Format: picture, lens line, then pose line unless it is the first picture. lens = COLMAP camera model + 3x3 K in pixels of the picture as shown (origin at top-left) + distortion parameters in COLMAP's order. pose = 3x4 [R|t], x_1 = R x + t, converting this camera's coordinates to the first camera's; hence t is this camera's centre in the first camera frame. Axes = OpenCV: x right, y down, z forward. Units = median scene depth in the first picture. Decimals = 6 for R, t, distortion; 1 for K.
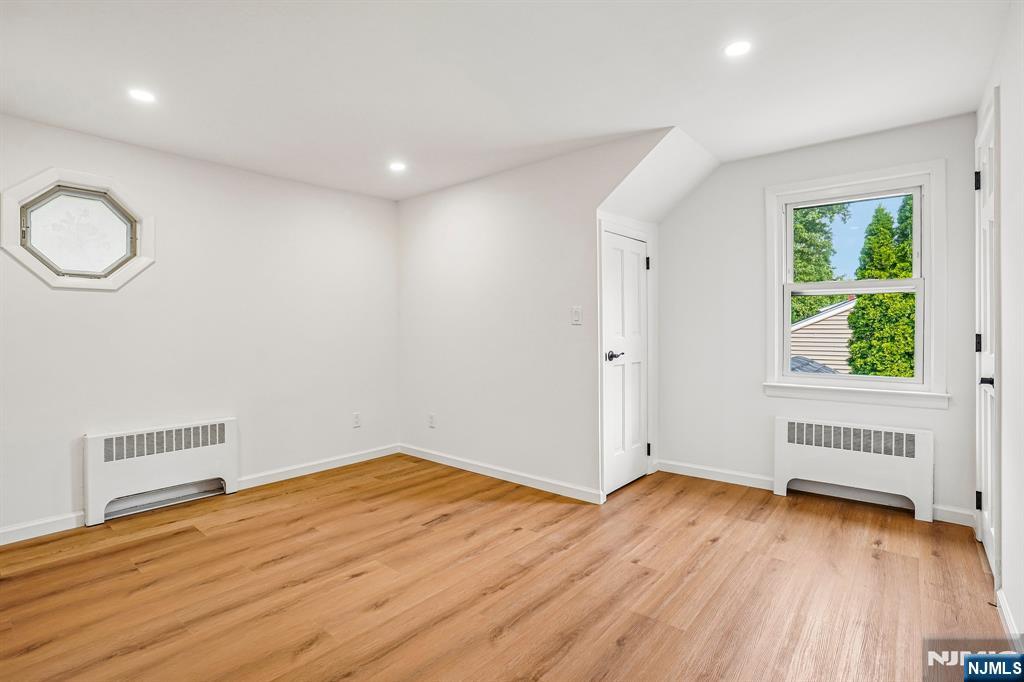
lens RADIAL K [[488.7, 0, 513.7], [0, 488.7, 334.1], [0, 0, 1]] dist [-0.073633, 0.032963]
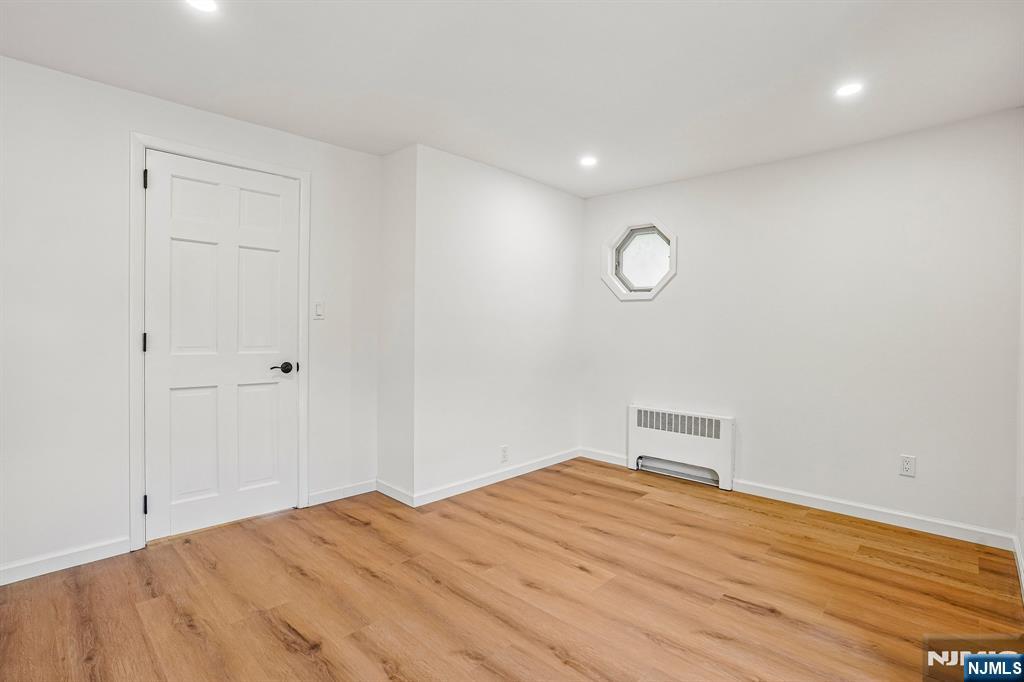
lens RADIAL K [[511.0, 0, 534.0], [0, 511.0, 352.2], [0, 0, 1]] dist [-0.003280, -0.000044]
pose [[-0.057122, 0.050189, -0.997105, 0.592403], [-0.014284, 0.998592, 0.051083, -0.014897], [0.998265, 0.017160, -0.056324, 0.741688]]
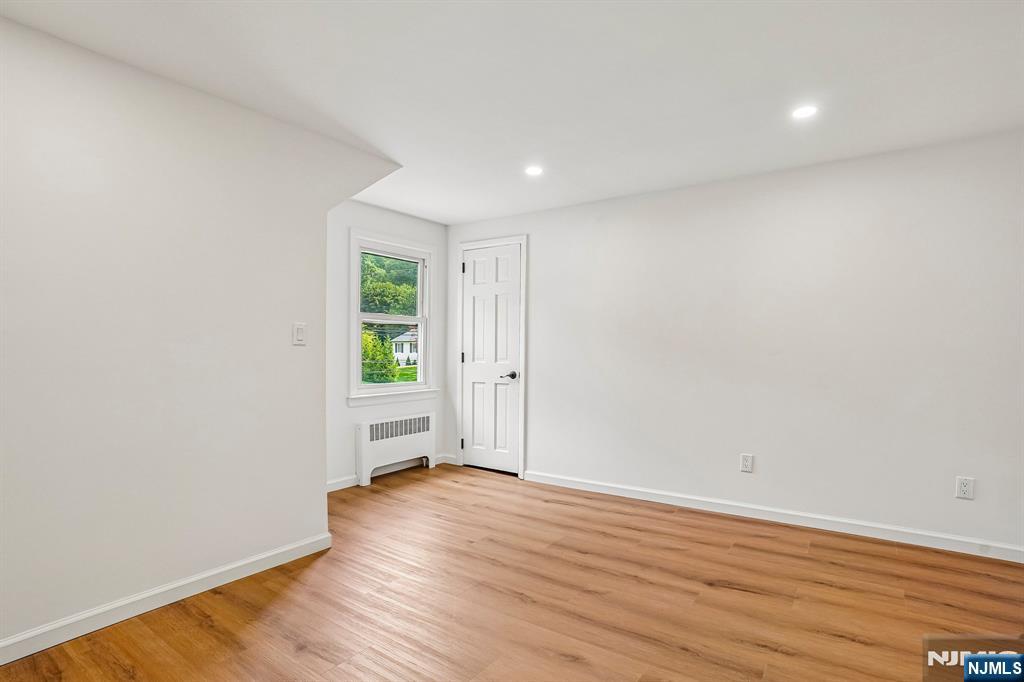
lens RADIAL K [[478.3, 0, 512.0], [0, 478.3, 341.0], [0, 0, 1]] dist [-0.072766, 0.030377]
pose [[-0.042660, 0.020530, 0.998879, -0.805906], [0.014272, 0.999699, -0.019937, -0.005550], [-0.998988, 0.013405, -0.042940, 0.798116]]
